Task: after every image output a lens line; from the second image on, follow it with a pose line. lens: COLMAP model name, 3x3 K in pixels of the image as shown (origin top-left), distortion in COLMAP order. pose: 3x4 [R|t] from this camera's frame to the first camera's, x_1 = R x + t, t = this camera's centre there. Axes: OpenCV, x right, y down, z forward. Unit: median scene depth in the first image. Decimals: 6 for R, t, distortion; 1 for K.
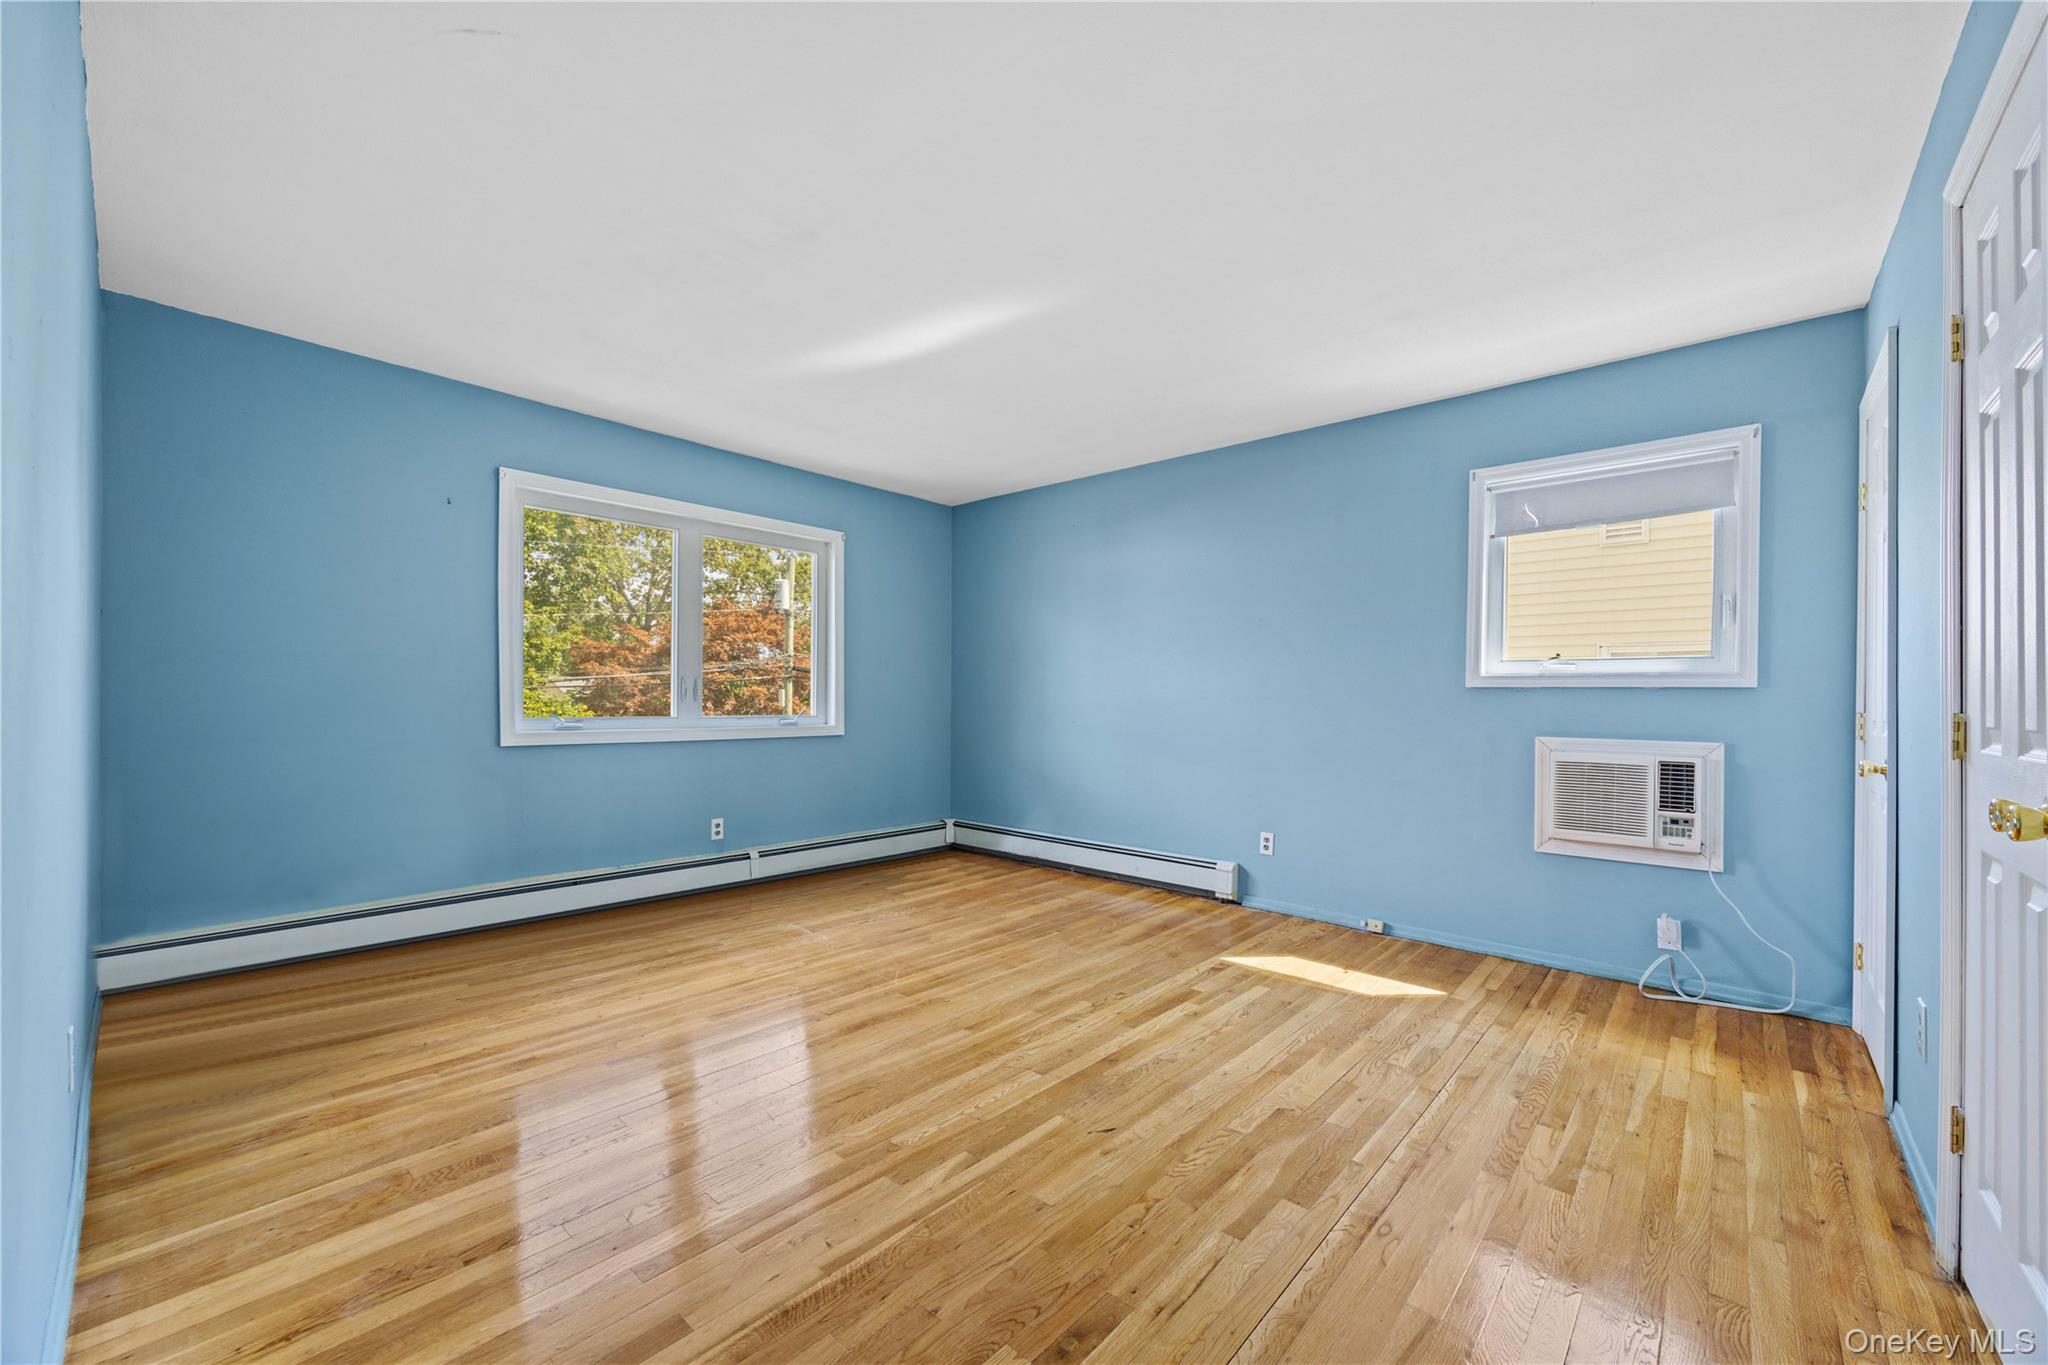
lens RADIAL K [[796.6, 0, 1031.0], [0, 796.6, 701.6], [0, 0, 1]] dist [-0.001857, 0.000395]
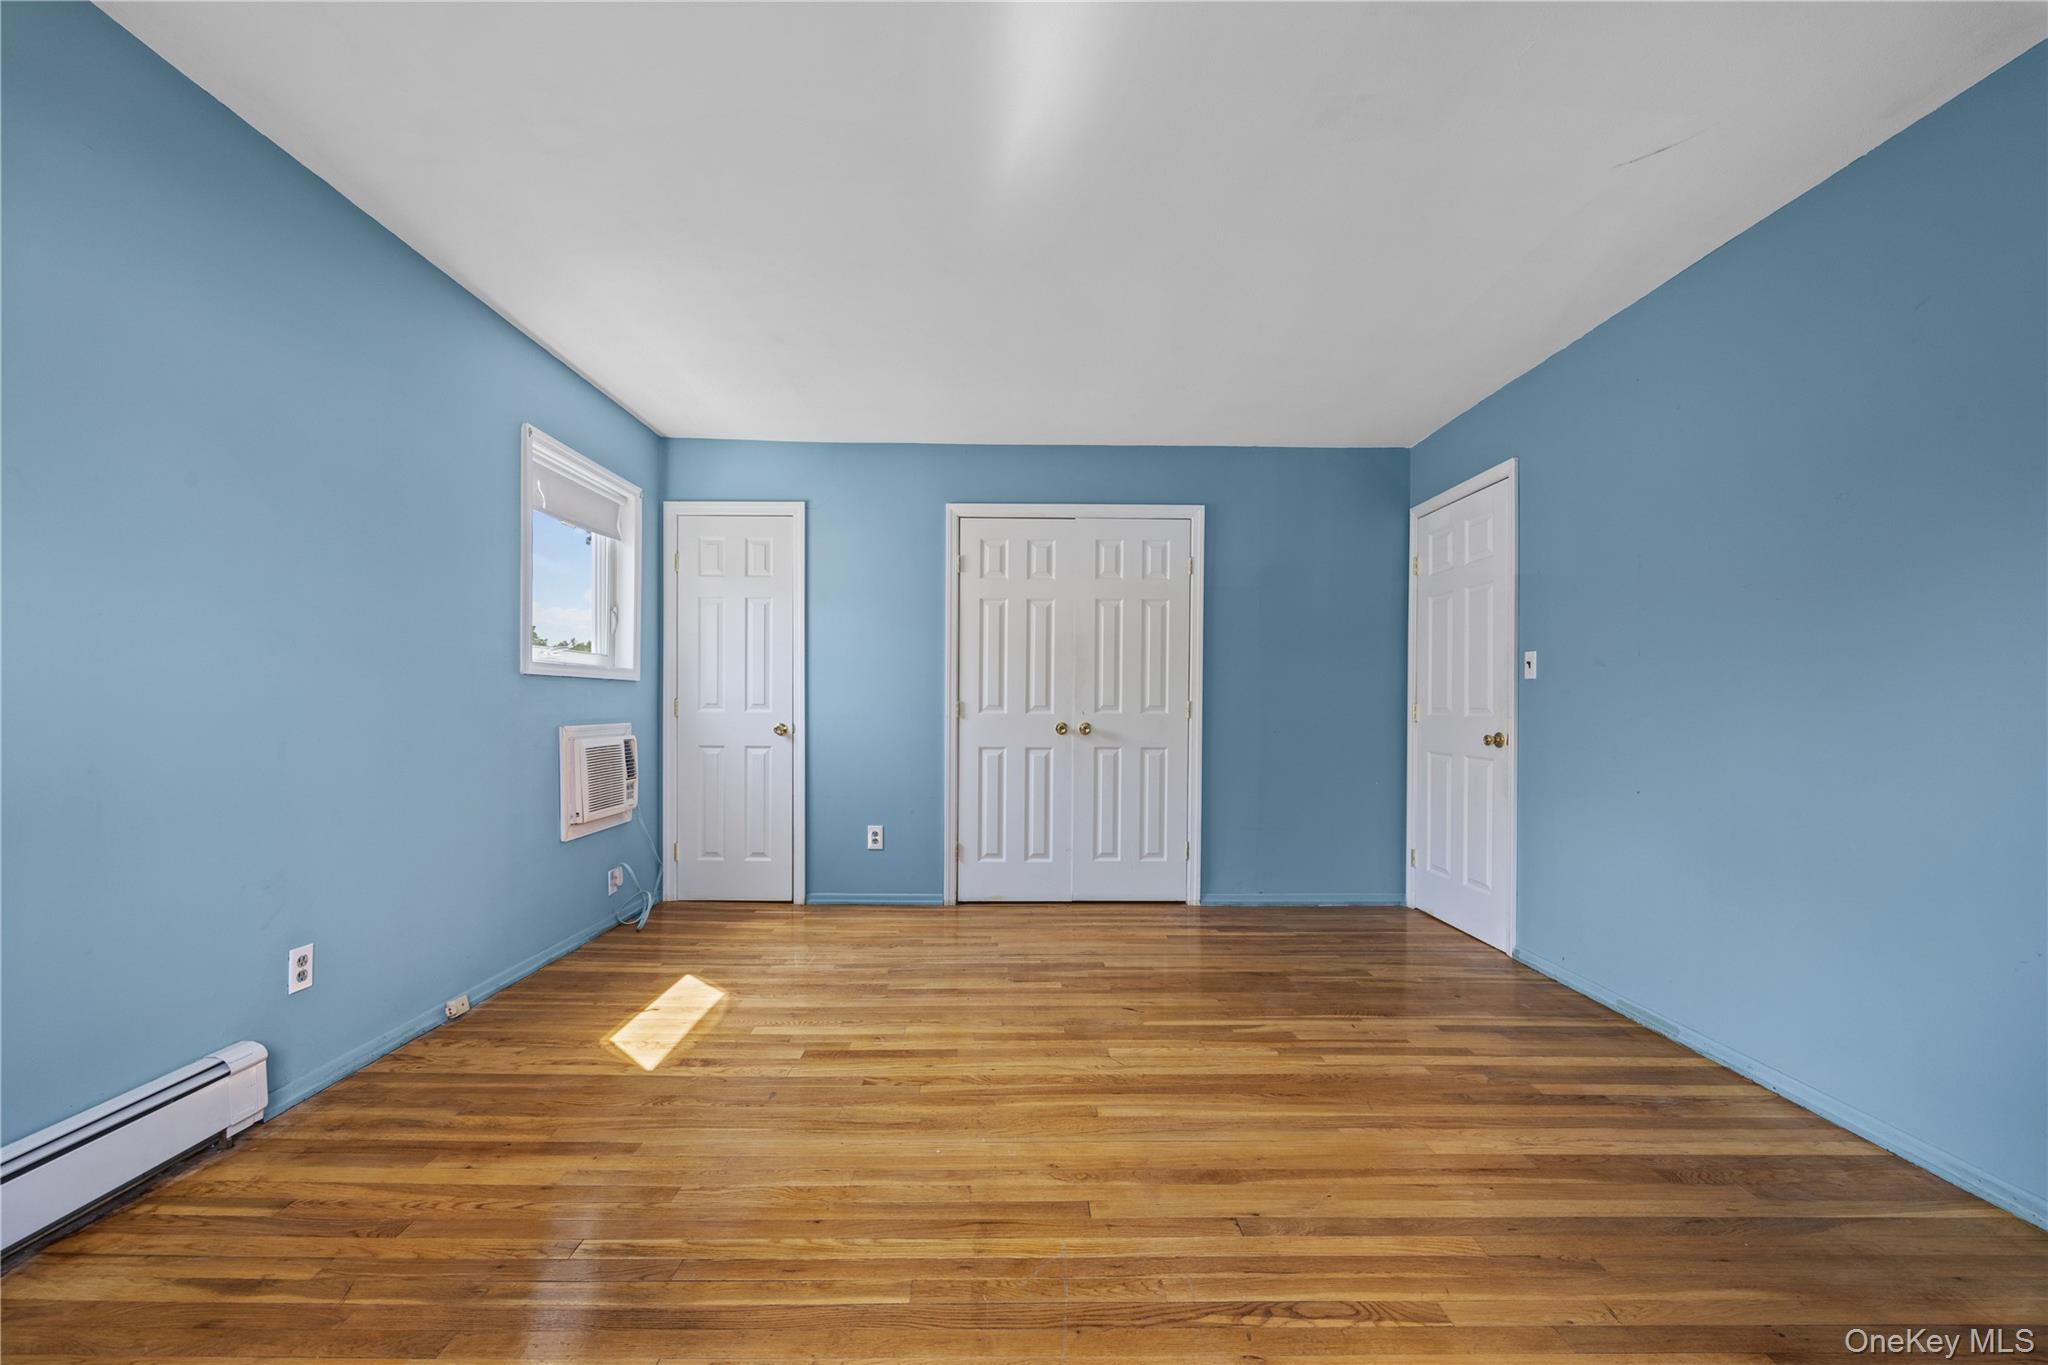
lens RADIAL K [[796.6, 0, 1023.8], [0, 796.6, 690.7], [0, 0, 1]] dist [-0.001857, 0.000395]
pose [[-0.672466, -0.005555, 0.740107, -0.527234], [-0.015050, 0.999868, -0.006171, -0.002316], [-0.739975, -0.015288, -0.672461, 1.364756]]
